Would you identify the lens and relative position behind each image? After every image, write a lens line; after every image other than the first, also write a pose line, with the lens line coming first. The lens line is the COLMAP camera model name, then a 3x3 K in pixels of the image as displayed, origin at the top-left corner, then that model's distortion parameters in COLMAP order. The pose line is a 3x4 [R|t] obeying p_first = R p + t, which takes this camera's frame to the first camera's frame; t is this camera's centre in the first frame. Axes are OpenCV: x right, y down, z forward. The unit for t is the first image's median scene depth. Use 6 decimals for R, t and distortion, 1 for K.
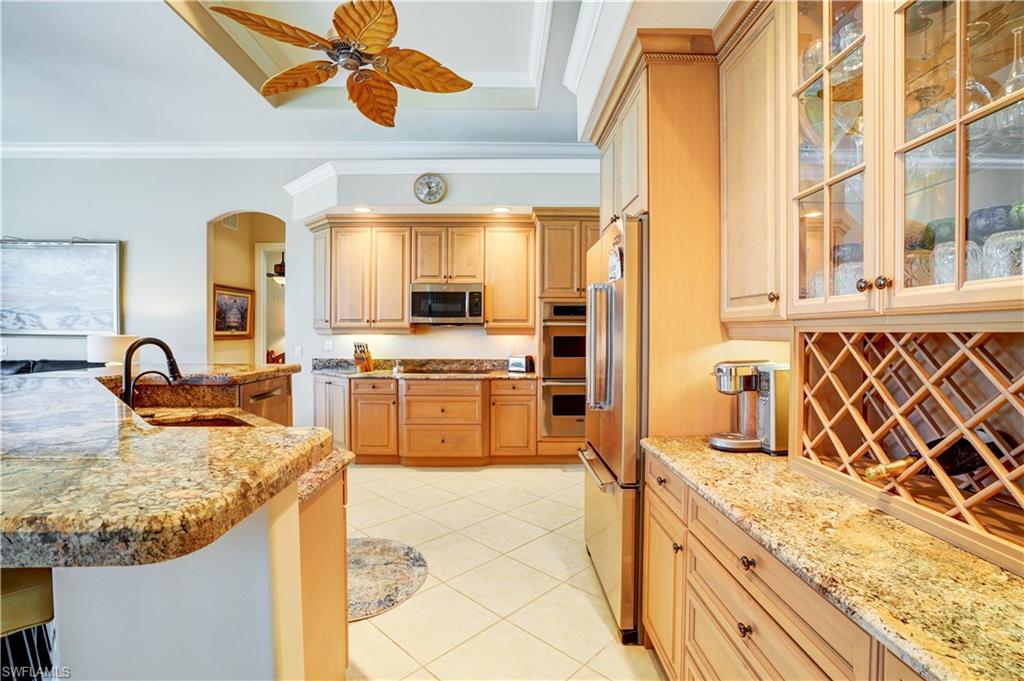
lens RADIAL K [[477.2, 0, 518.3], [0, 477.2, 335.4], [0, 0, 1]] dist [-0.027695, 0.000225]
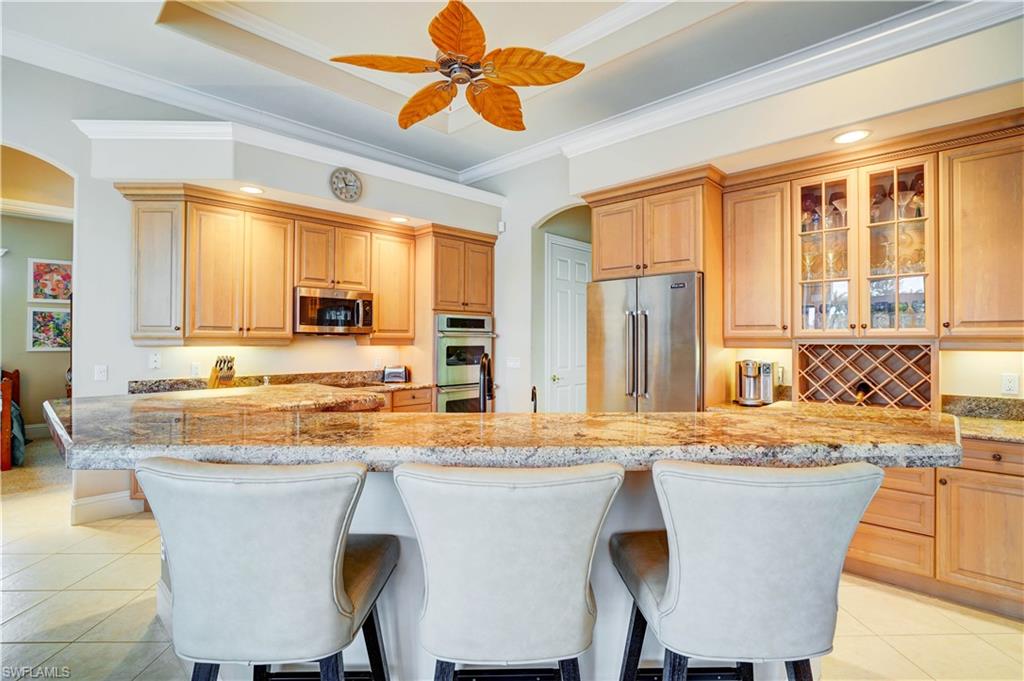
lens RADIAL K [[514.1, 0, 507.8], [0, 514.1, 342.4], [0, 0, 1]] dist [0.005042, -0.000096]
pose [[0.715377, -0.002065, 0.698735, -0.605436], [0.003716, 0.999993, -0.000849, -0.005459], [-0.698729, 0.003204, 0.715380, 0.073604]]
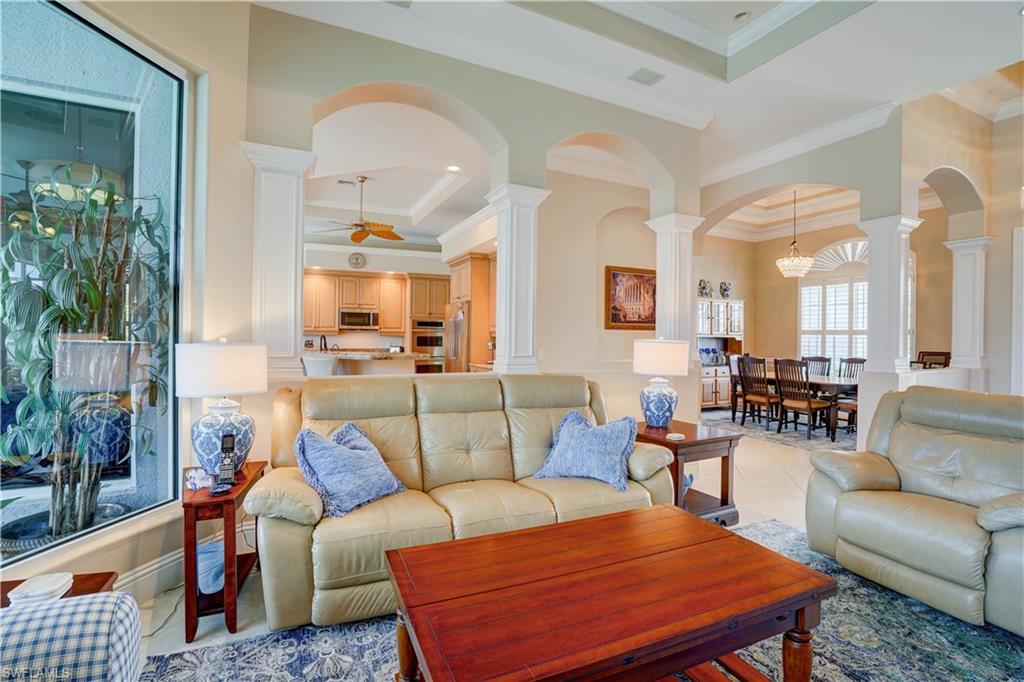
lens RADIAL K [[477.2, 0, 509.0], [0, 477.2, 335.8], [0, 0, 1]] dist [-0.027695, 0.000225]
pose [[0.917675, 0.007868, 0.397254, -0.357129], [-0.007156, 0.999969, -0.003275, 0.003158], [-0.397268, 0.000162, 0.917703, -0.971155]]
